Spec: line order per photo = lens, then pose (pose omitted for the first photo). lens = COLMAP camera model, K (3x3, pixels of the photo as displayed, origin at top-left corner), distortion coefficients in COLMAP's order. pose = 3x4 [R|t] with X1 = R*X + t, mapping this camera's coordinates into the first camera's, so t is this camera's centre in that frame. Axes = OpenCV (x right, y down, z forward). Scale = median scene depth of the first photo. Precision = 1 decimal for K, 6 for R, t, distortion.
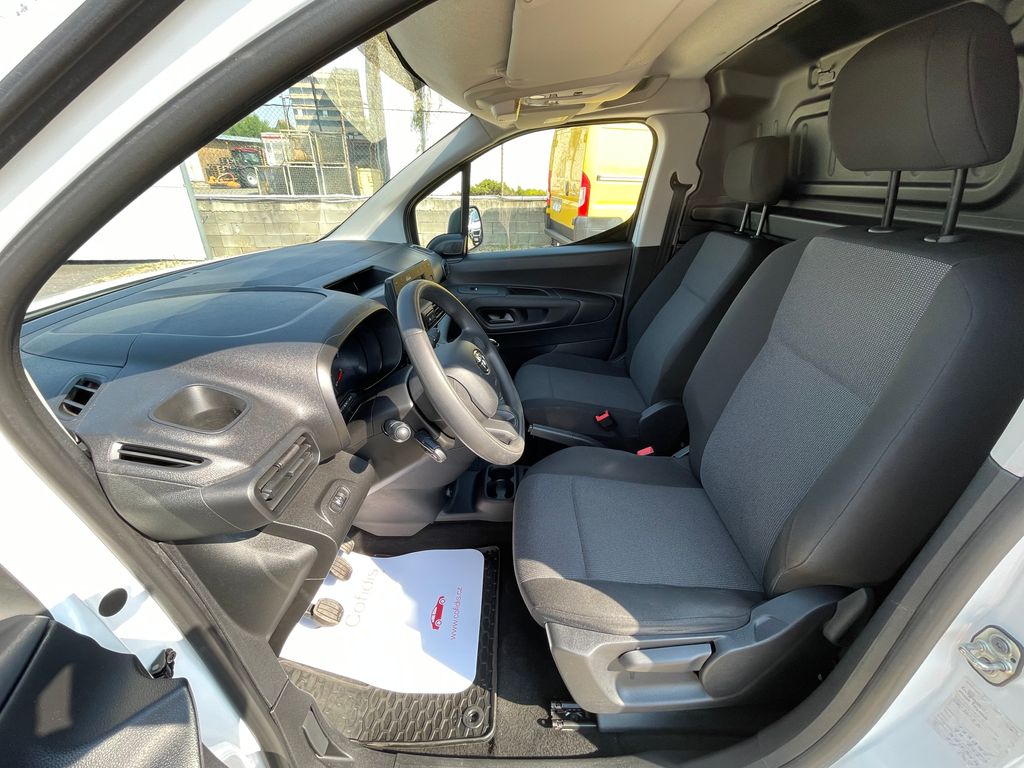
lens RADIAL K [[414.9, 0, 509.2], [0, 414.9, 386.4], [0, 0, 1]] dist [-0.006349, 0.001134]
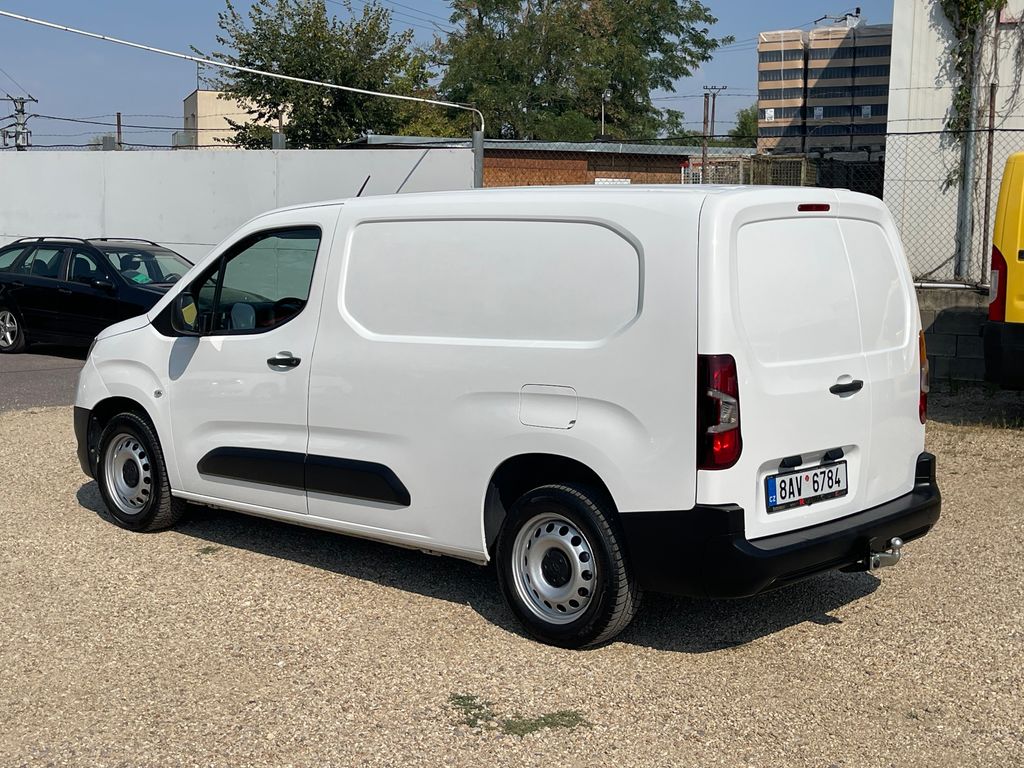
lens RADIAL K [[1381.0, 0, 520.1], [0, 1381.0, 385.6], [0, 0, 1]] dist [0.023424, 0.000000]
pose [[0.759064, 0.076244, -0.646536, 2.987042], [-0.295563, 0.925229, -0.237895, 0.887921], [0.580056, 0.371670, 0.724843, -1.998466]]
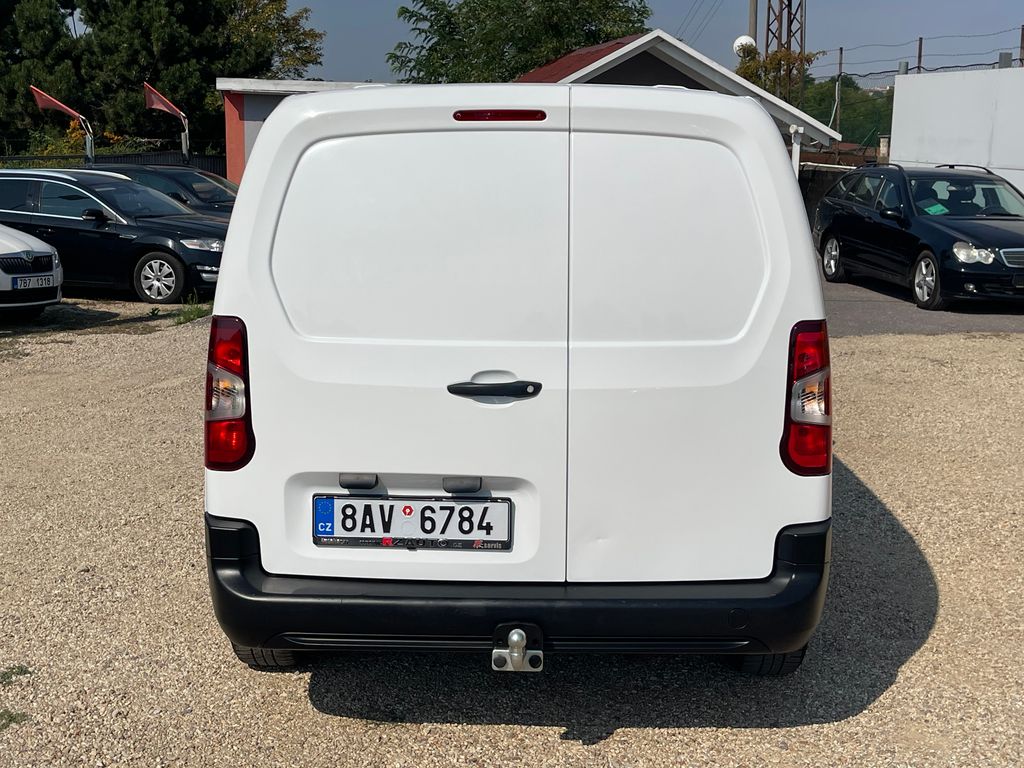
lens RADIAL K [[1381.0, 0, 522.7], [0, 1381.0, 383.2], [0, 0, 1]] dist [0.023424, 0.000000]
pose [[0.014257, 0.166395, -0.985956, 3.535642], [-0.456006, 0.878626, 0.141687, -0.336826], [0.889862, 0.447582, 0.088404, 0.443649]]
